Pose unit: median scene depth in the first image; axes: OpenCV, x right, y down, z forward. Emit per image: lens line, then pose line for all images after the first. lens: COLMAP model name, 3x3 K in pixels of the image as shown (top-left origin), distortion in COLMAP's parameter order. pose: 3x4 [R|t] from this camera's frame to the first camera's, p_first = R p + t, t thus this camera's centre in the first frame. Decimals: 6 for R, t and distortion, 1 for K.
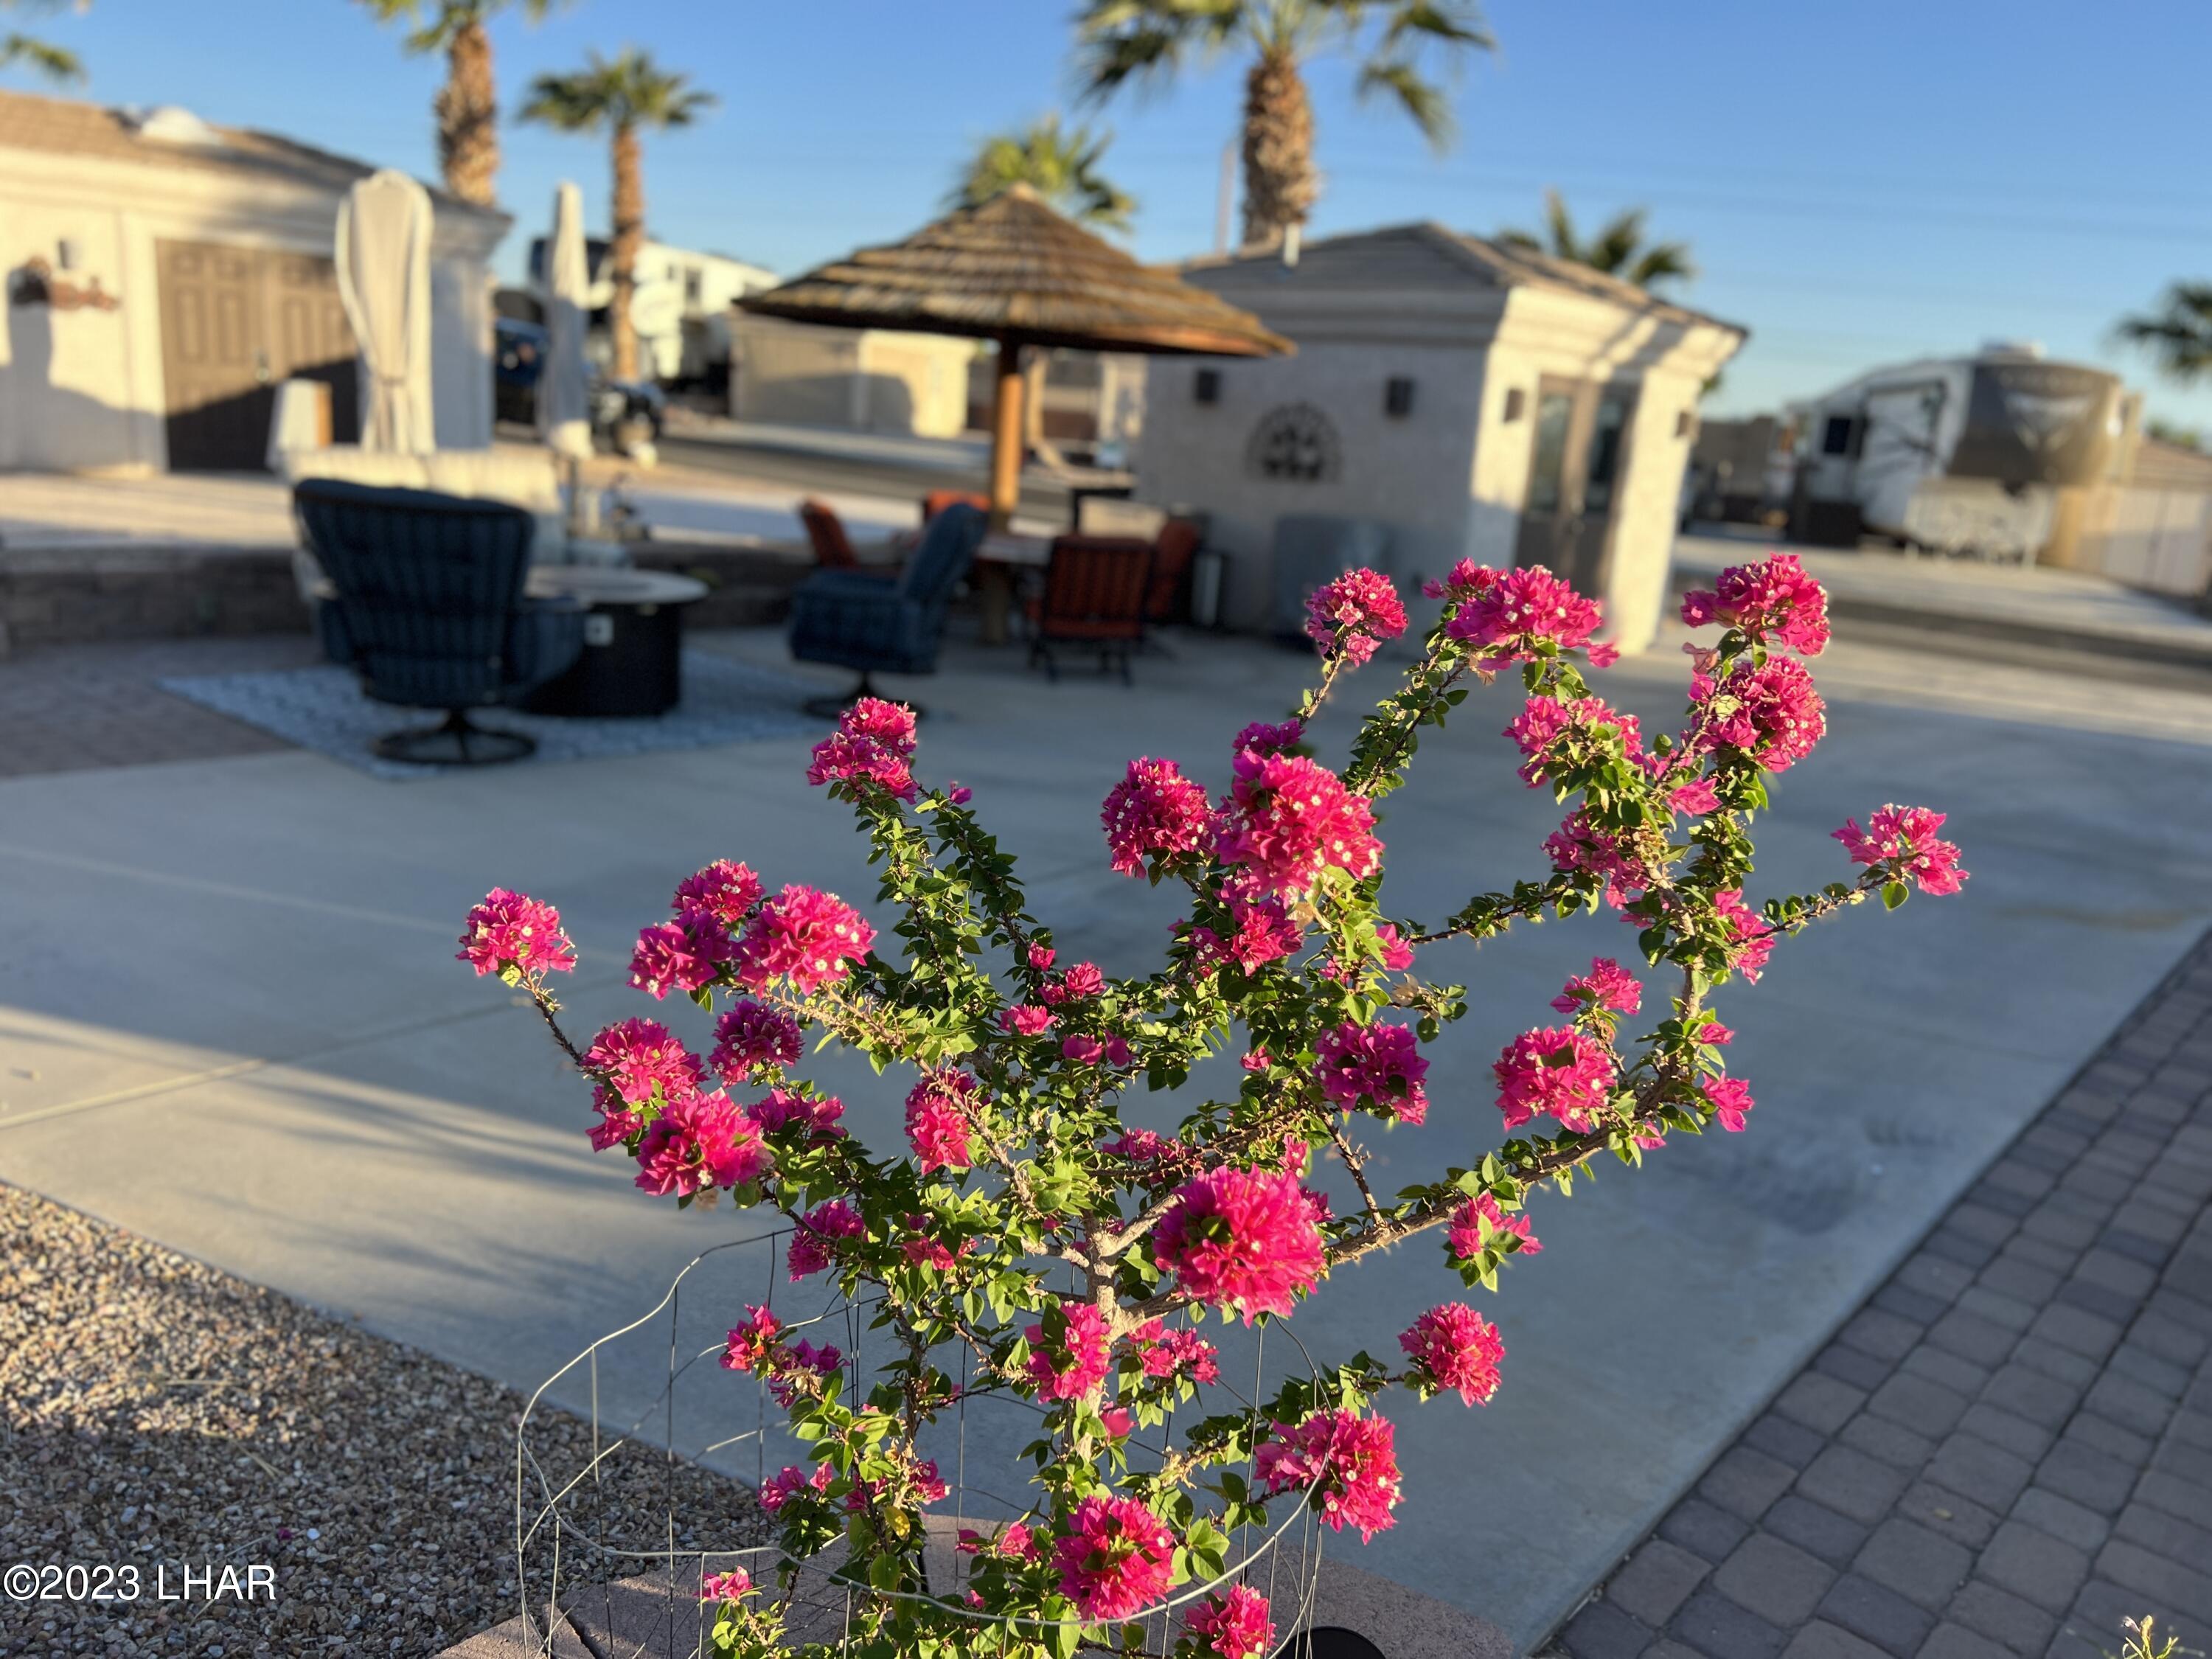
lens RADIAL K [[1694.9, 0, 1114.8], [0, 1694.9, 842.5], [0, 0, 1]] dist [0.016308, -0.004337]
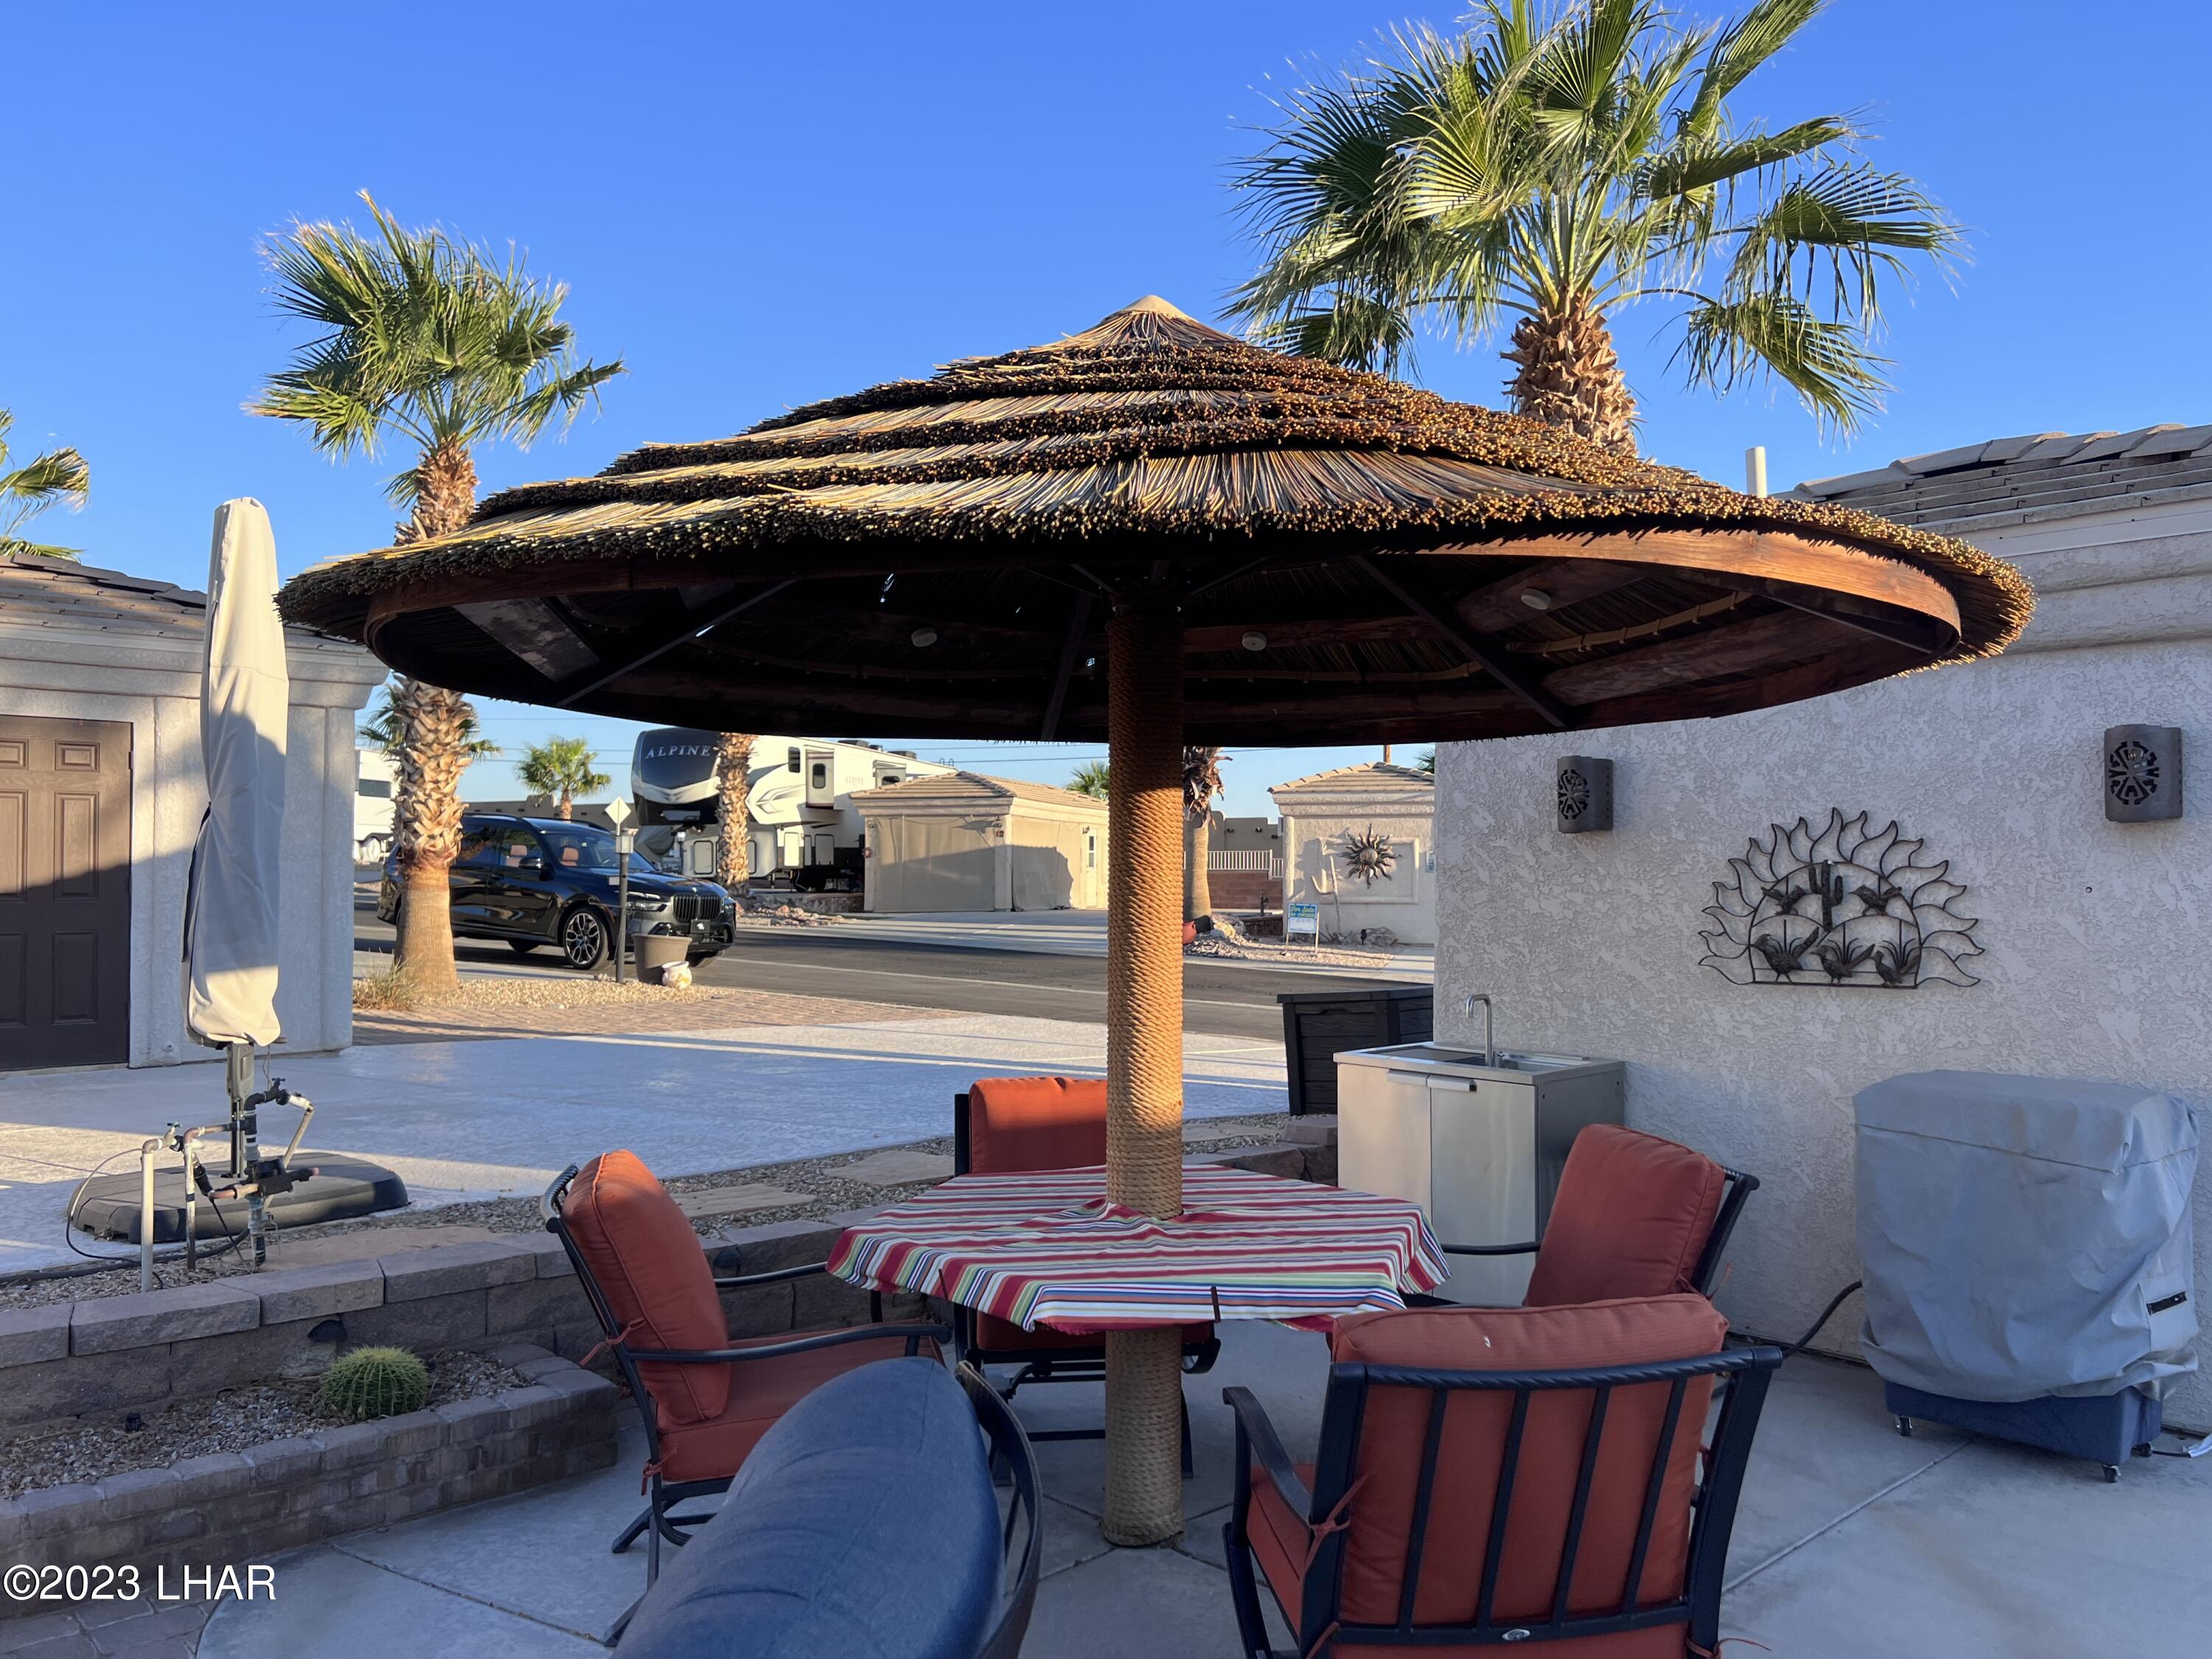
lens RADIAL K [[1659.0, 0, 1116.9], [0, 1659.0, 852.1], [0, 0, 1]] dist [0.125423, -0.242117]
pose [[0.992972, -0.073028, -0.093130, -0.030286], [0.046145, 0.963539, -0.263560, -0.134498], [0.108982, 0.257411, 0.960137, 0.528757]]
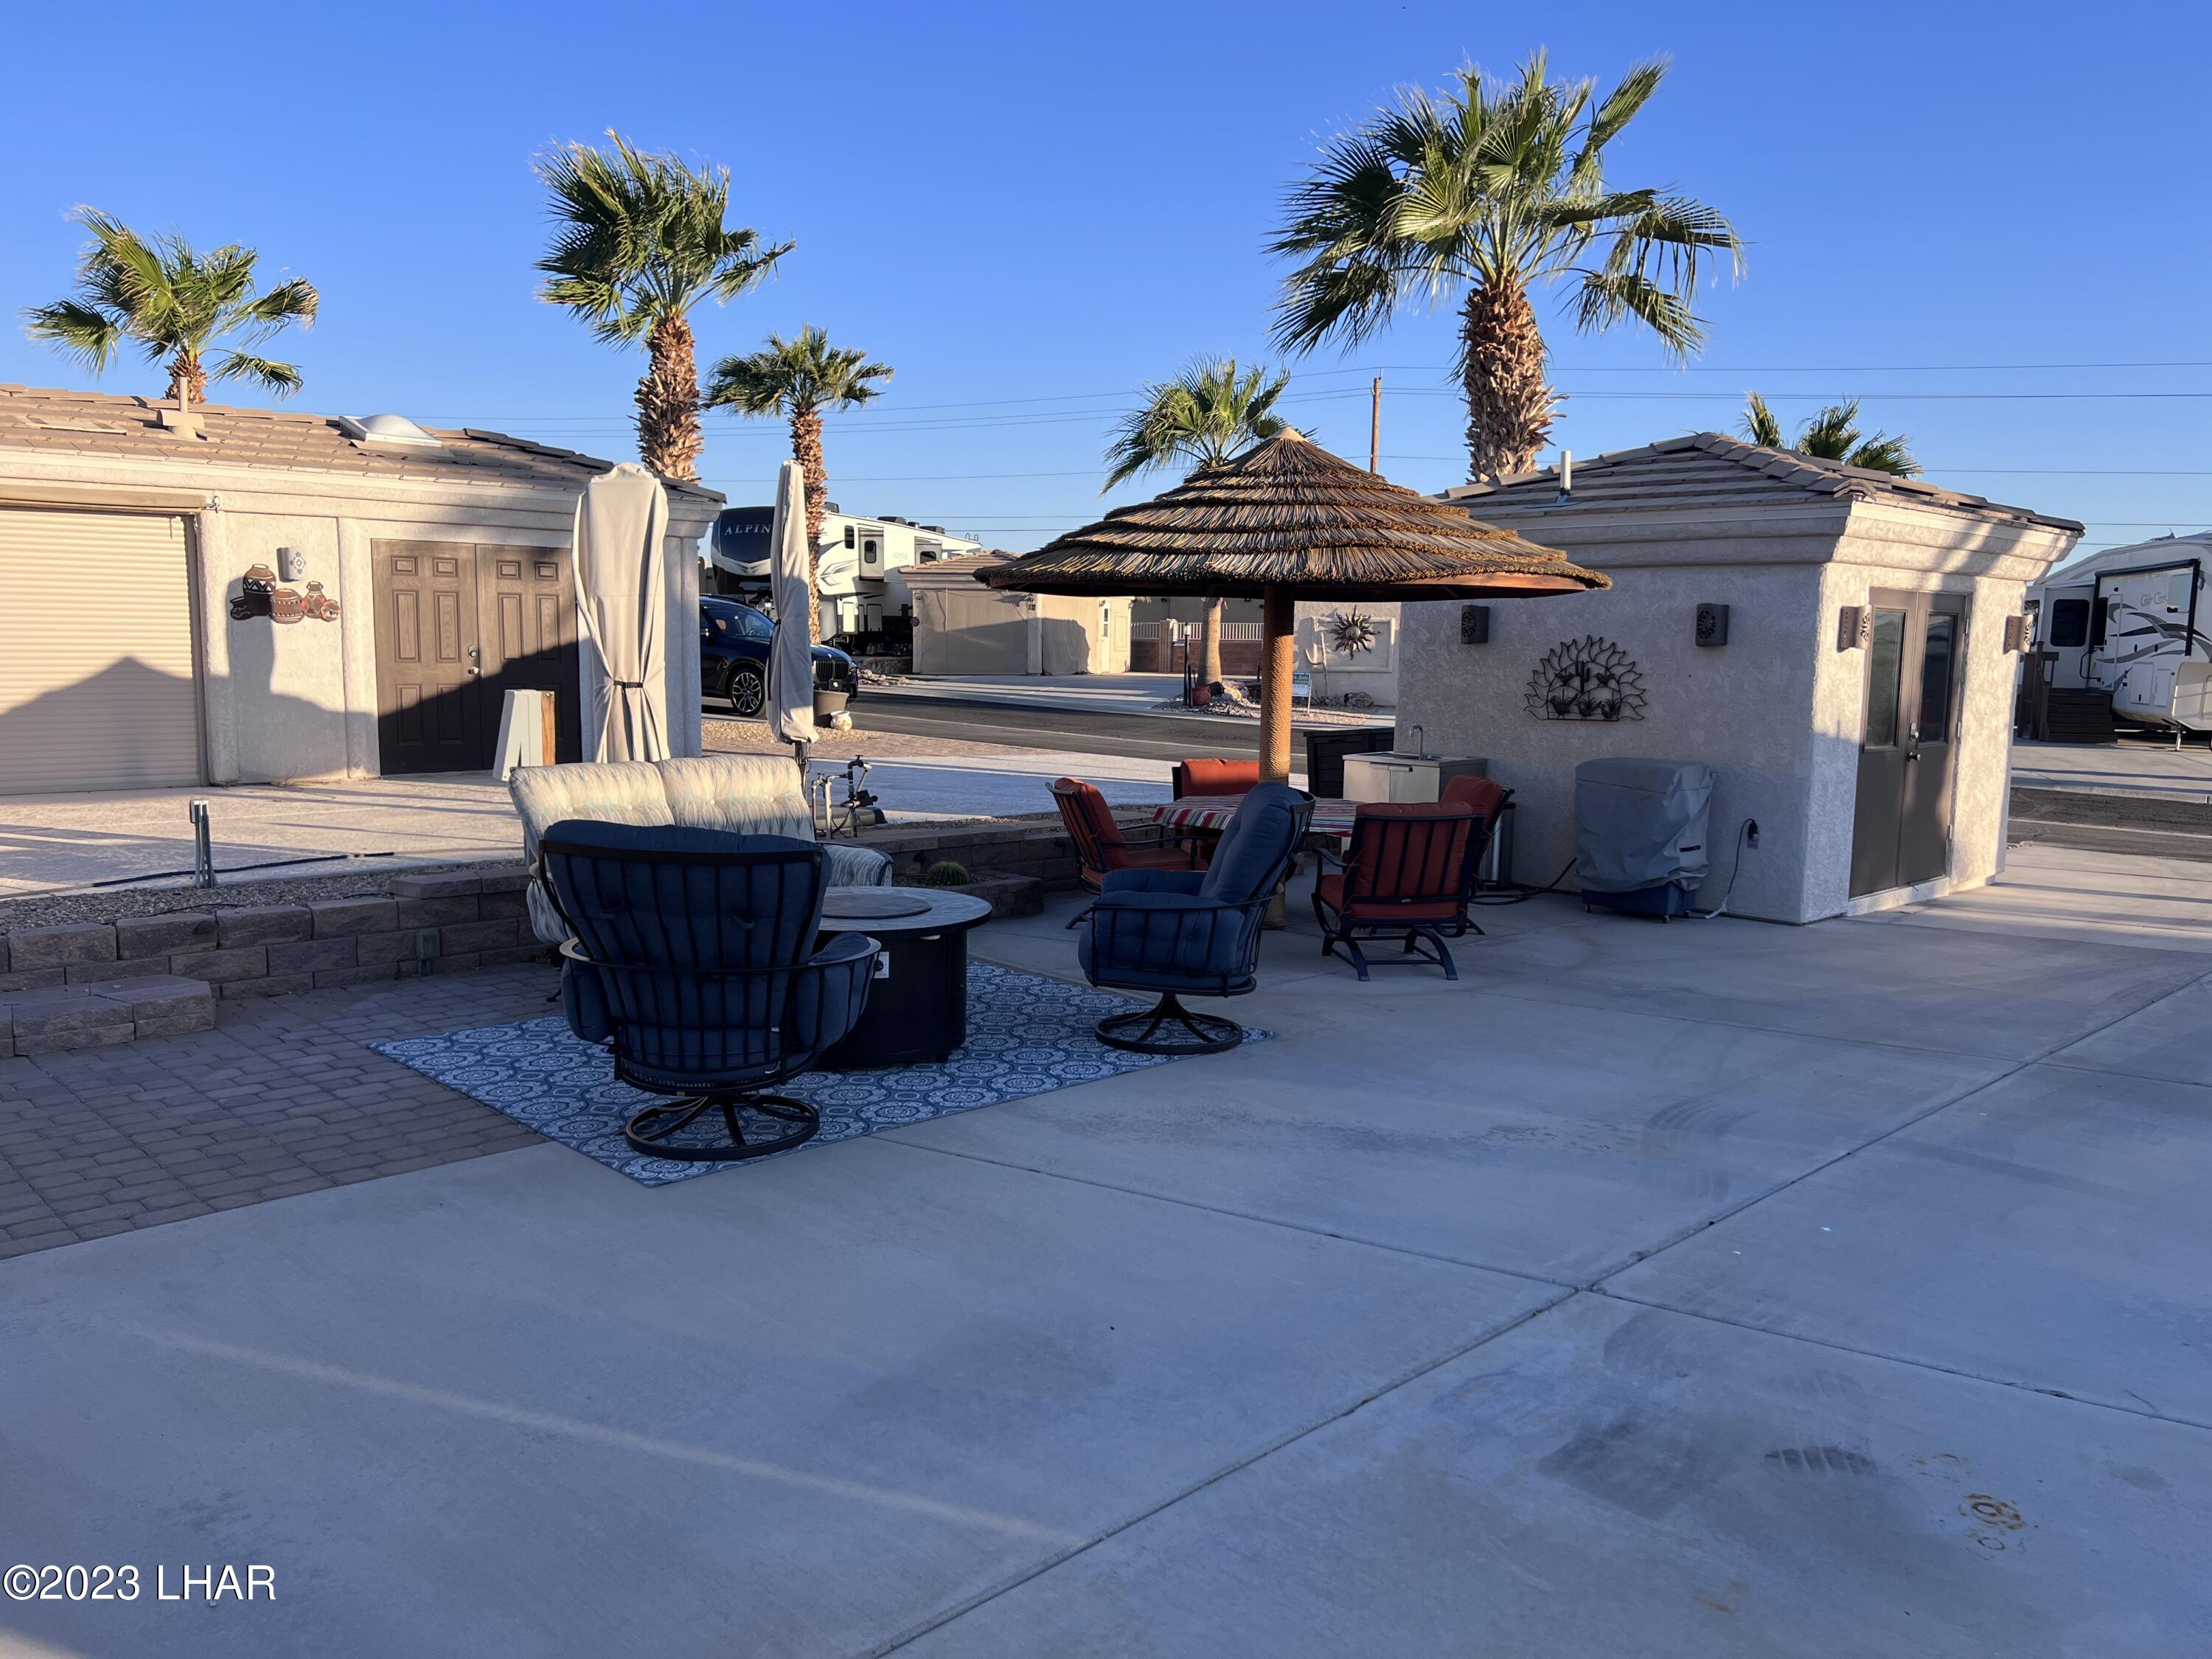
lens RADIAL K [[1659.0, 0, 1116.9], [0, 1659.0, 852.1], [0, 0, 1]] dist [0.125423, -0.242117]
pose [[0.995053, -0.048848, -0.086509, -0.063366], [0.037952, 0.991632, -0.123395, -0.042720], [0.091813, 0.119501, 0.988580, 0.103178]]
